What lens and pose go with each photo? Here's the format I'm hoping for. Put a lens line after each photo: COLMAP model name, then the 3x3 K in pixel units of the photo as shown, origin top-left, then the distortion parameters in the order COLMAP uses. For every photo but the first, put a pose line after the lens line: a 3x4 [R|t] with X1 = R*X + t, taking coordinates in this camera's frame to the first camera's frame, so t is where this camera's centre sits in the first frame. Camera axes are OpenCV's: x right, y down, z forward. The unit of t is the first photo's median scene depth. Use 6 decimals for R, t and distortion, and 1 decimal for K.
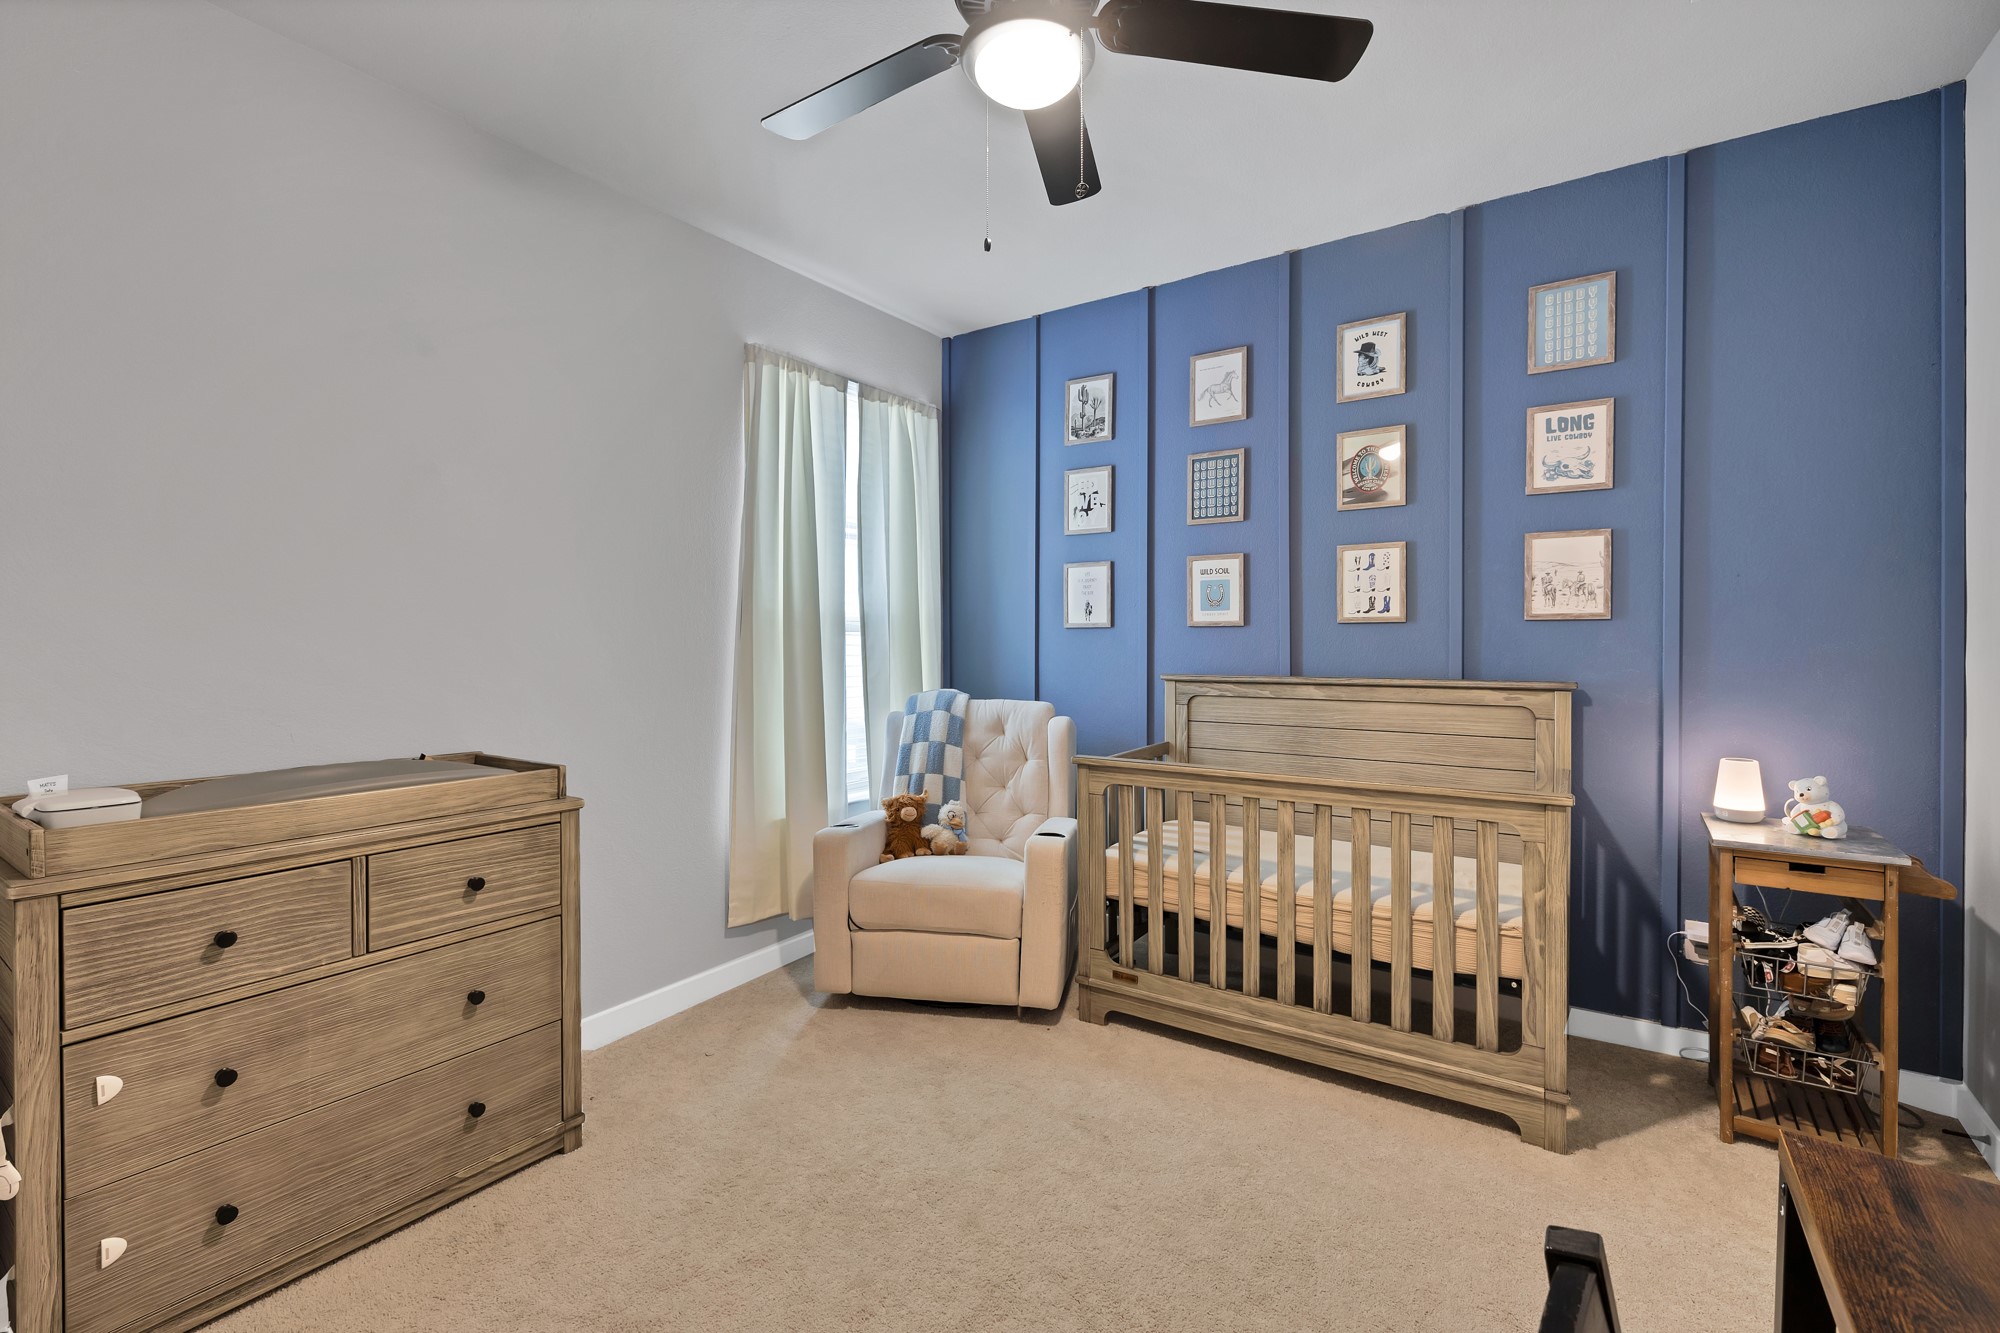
lens RADIAL K [[883.4, 0, 1000.8], [0, 883.4, 647.5], [0, 0, 1]] dist [0.001182, -0.000522]
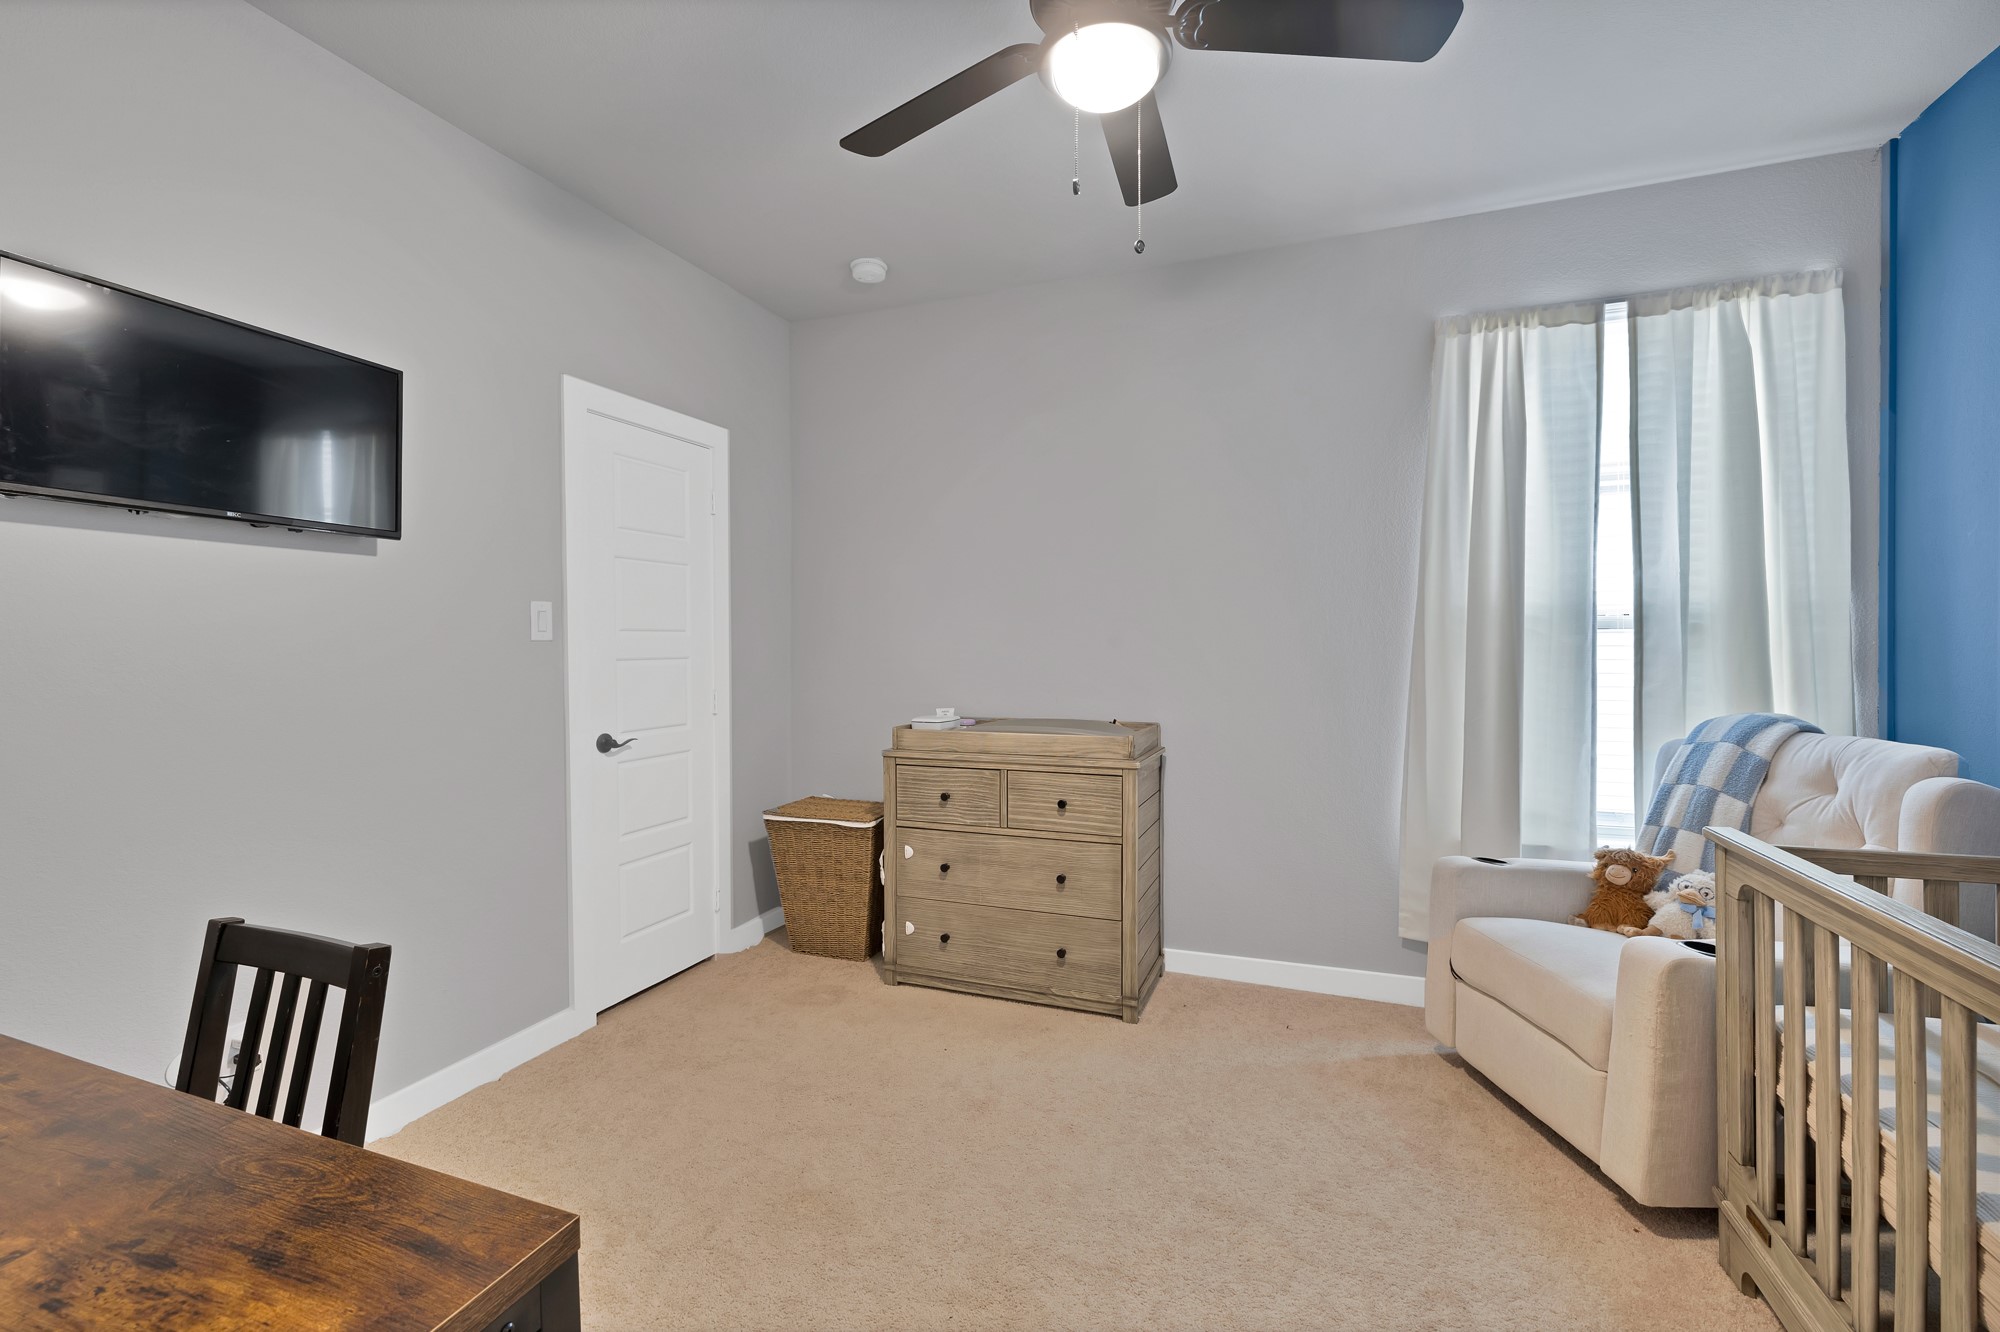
lens RADIAL K [[846.7, 0, 967.4], [0, 846.7, 651.4], [0, 0, 1]] dist [0.001570, 0.000048]
pose [[0.218534, 0.008610, -0.975791, 0.750203], [-0.002066, 0.999963, 0.008360, -0.004854], [0.975827, 0.000189, 0.218543, 0.505860]]
